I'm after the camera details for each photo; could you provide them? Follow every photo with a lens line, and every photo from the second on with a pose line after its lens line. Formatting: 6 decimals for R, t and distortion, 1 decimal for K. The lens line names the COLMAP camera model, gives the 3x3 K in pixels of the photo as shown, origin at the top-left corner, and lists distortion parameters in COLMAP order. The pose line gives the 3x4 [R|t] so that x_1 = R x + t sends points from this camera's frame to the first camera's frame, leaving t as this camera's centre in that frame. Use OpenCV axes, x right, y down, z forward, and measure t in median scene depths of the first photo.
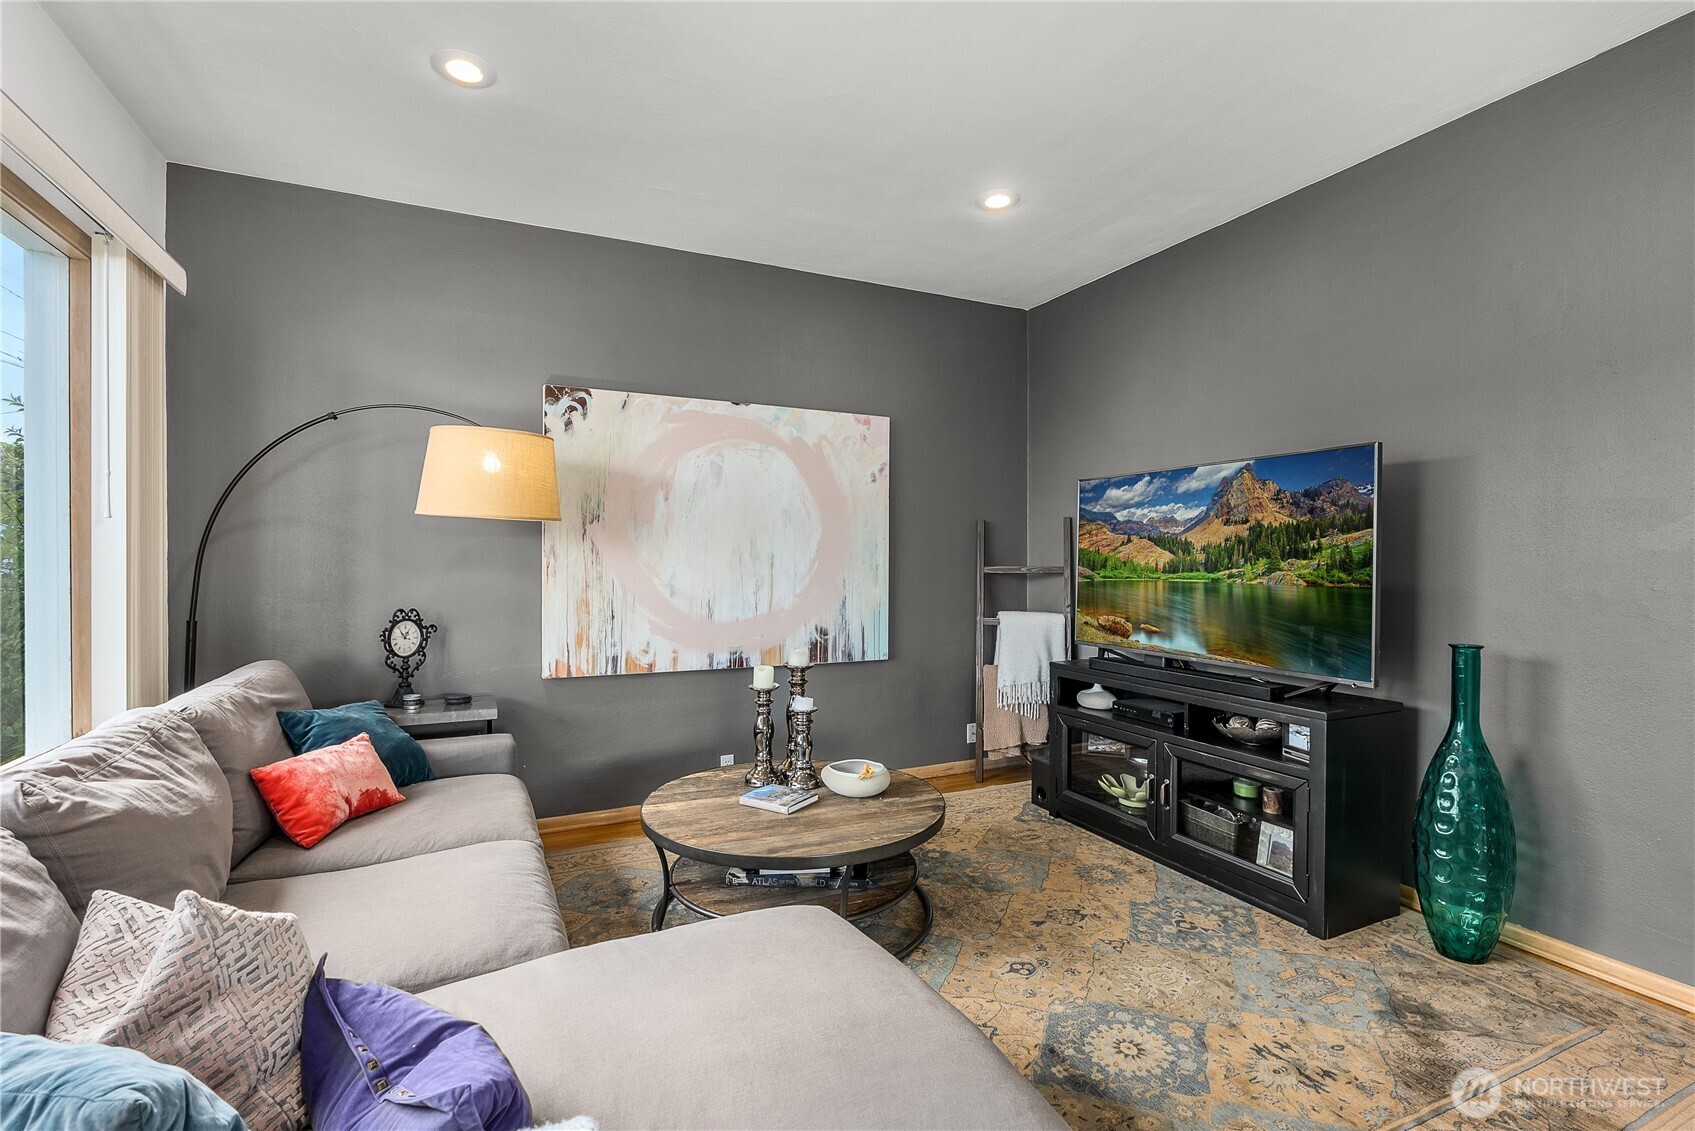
lens RADIAL K [[756.9, 0, 806.1], [0, 756.9, 558.5], [0, 0, 1]] dist [-0.002399, 0.002313]
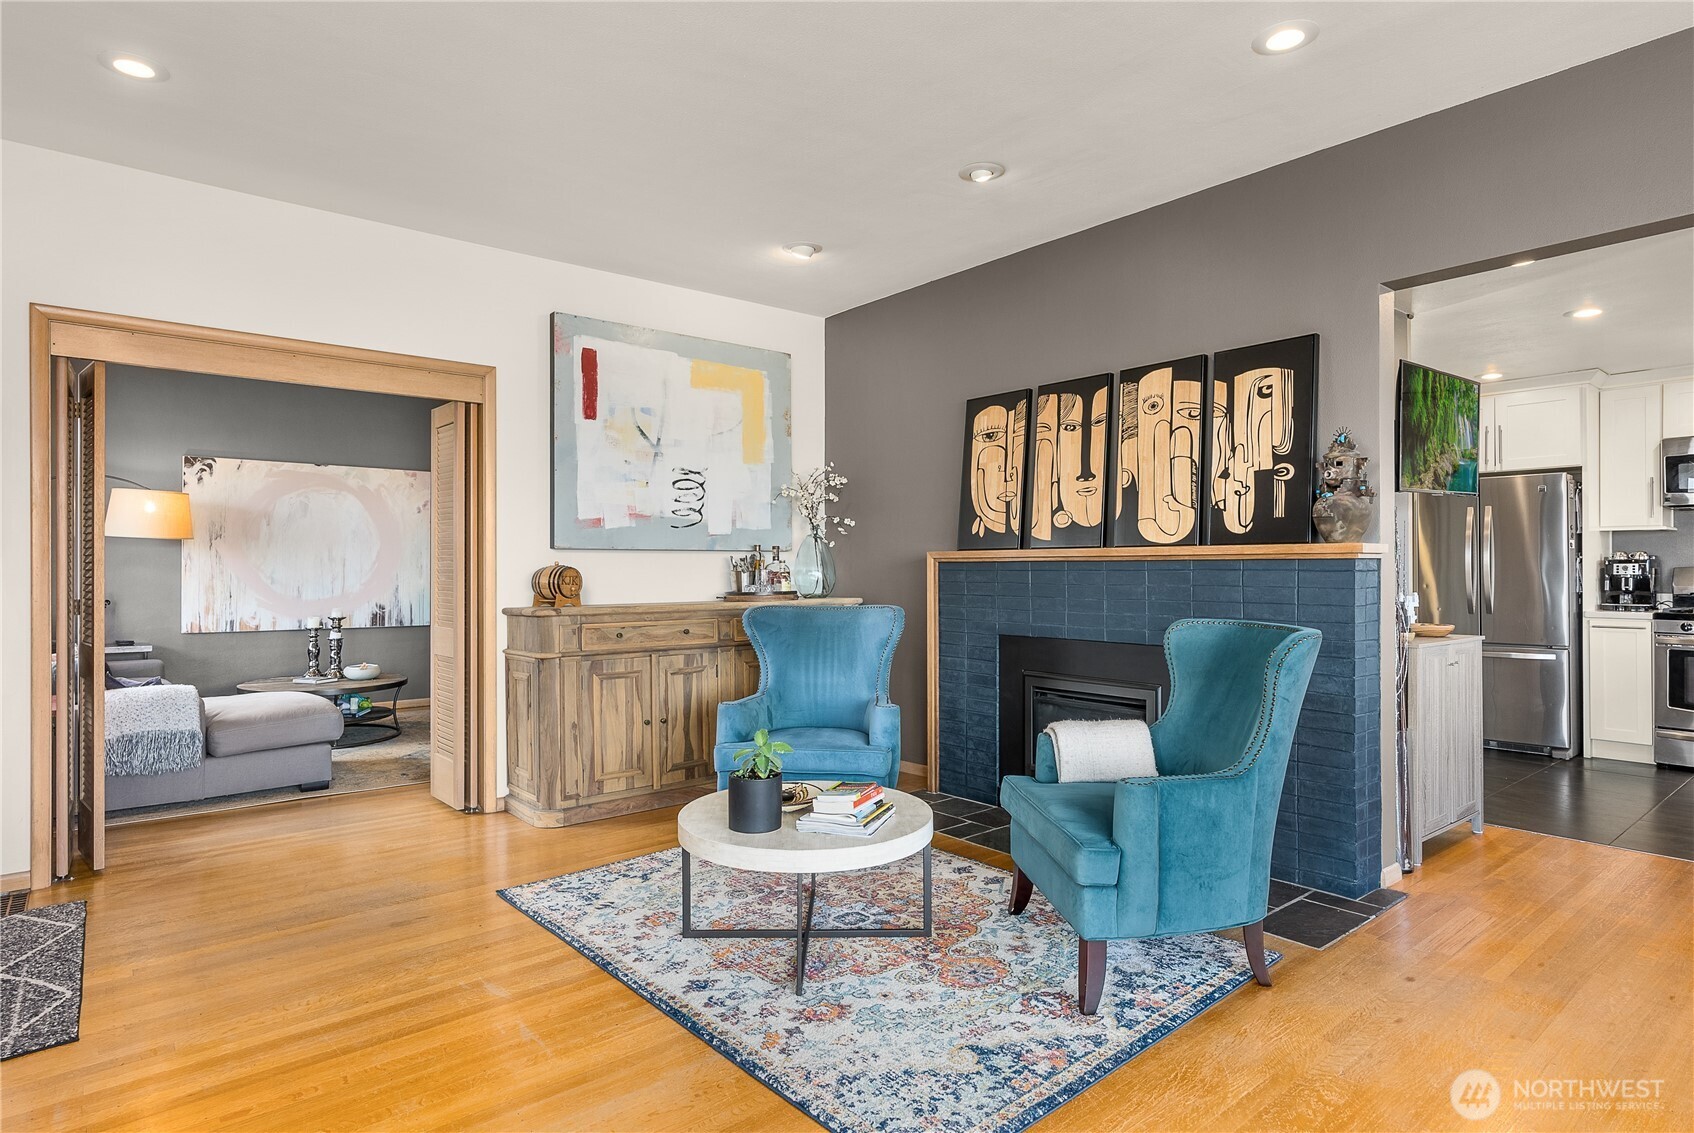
lens RADIAL K [[892.0, 0, 774.9], [0, 892.0, 562.5], [0, 0, 1]] dist [0.002463, -0.010981]
pose [[0.979632, -0.000706, 0.200799, 0.504633], [0.001807, 0.999984, -0.005300, 0.015862], [-0.200792, 0.005555, 0.979618, -1.113150]]
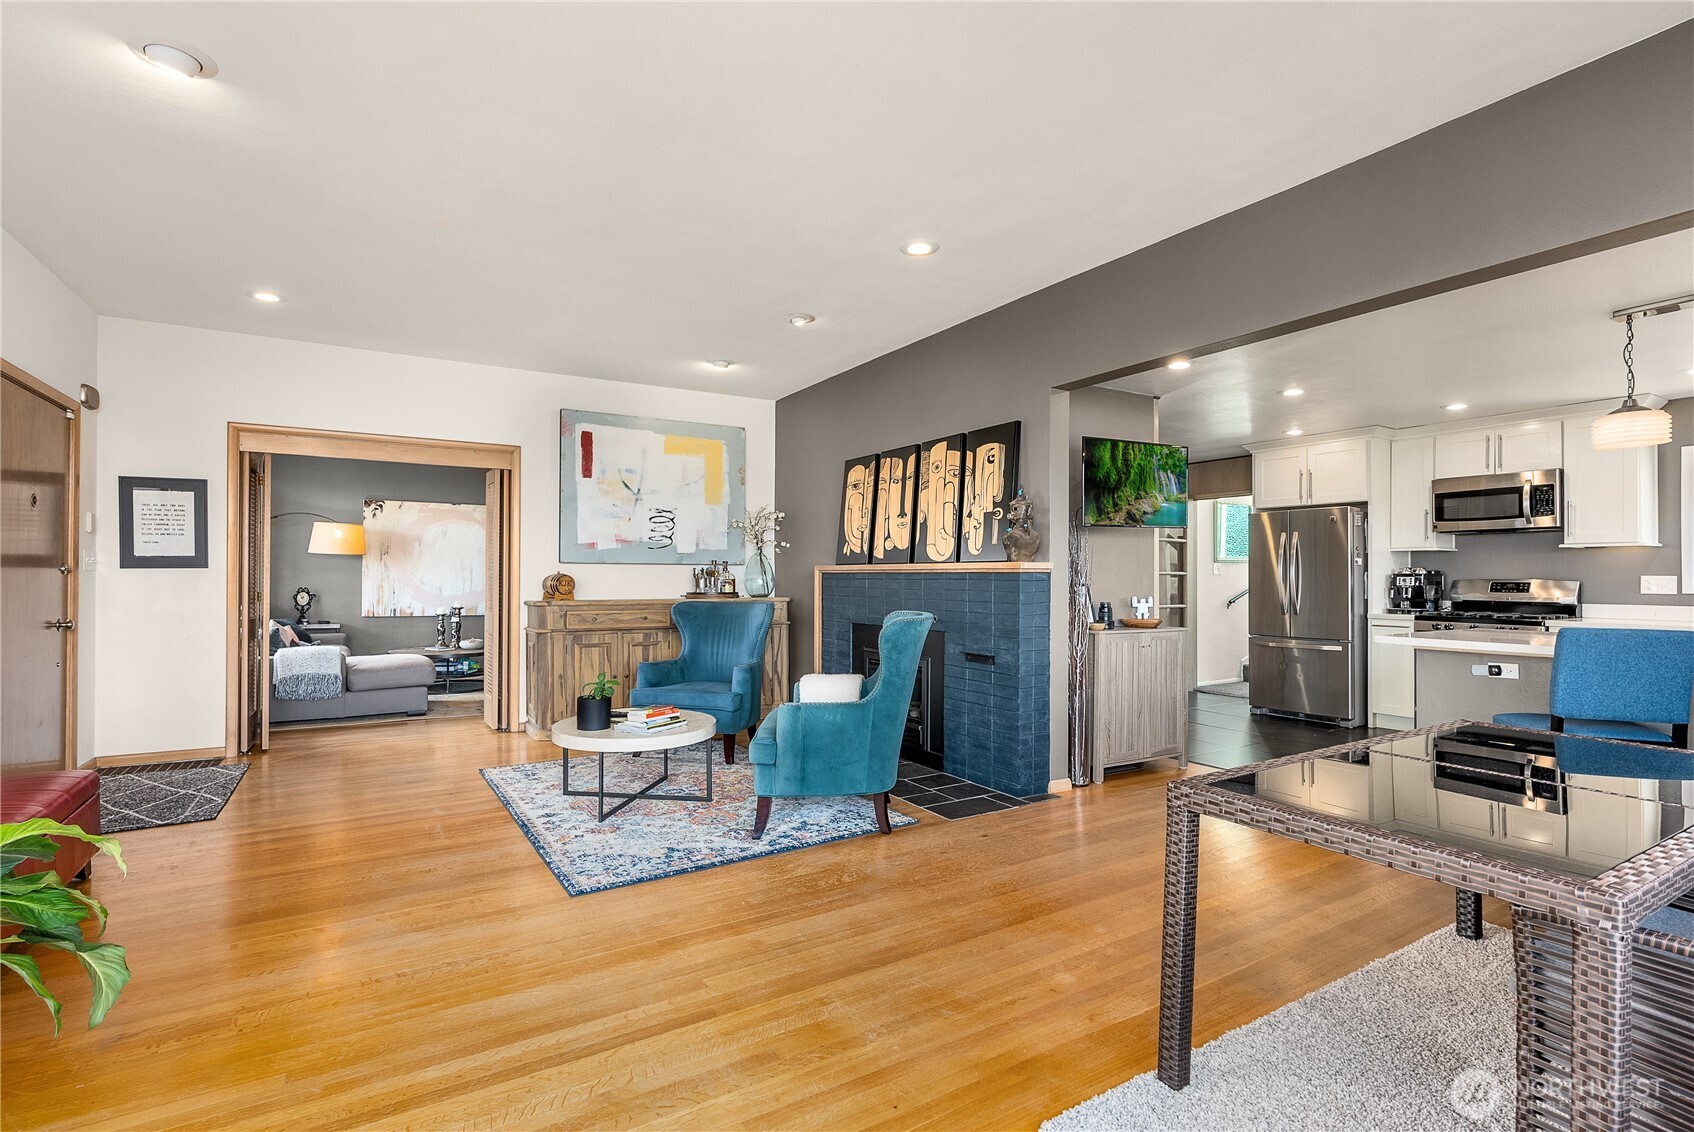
lens RADIAL K [[756.5, 0, 835.0], [0, 756.5, 564.9], [0, 0, 1]] dist [-0.002399, 0.002313]
pose [[0.996661, 0.005409, 0.081472, 0.958657], [-0.004327, 0.999900, -0.013450, 0.013243], [-0.081536, 0.013053, 0.996585, -1.545822]]
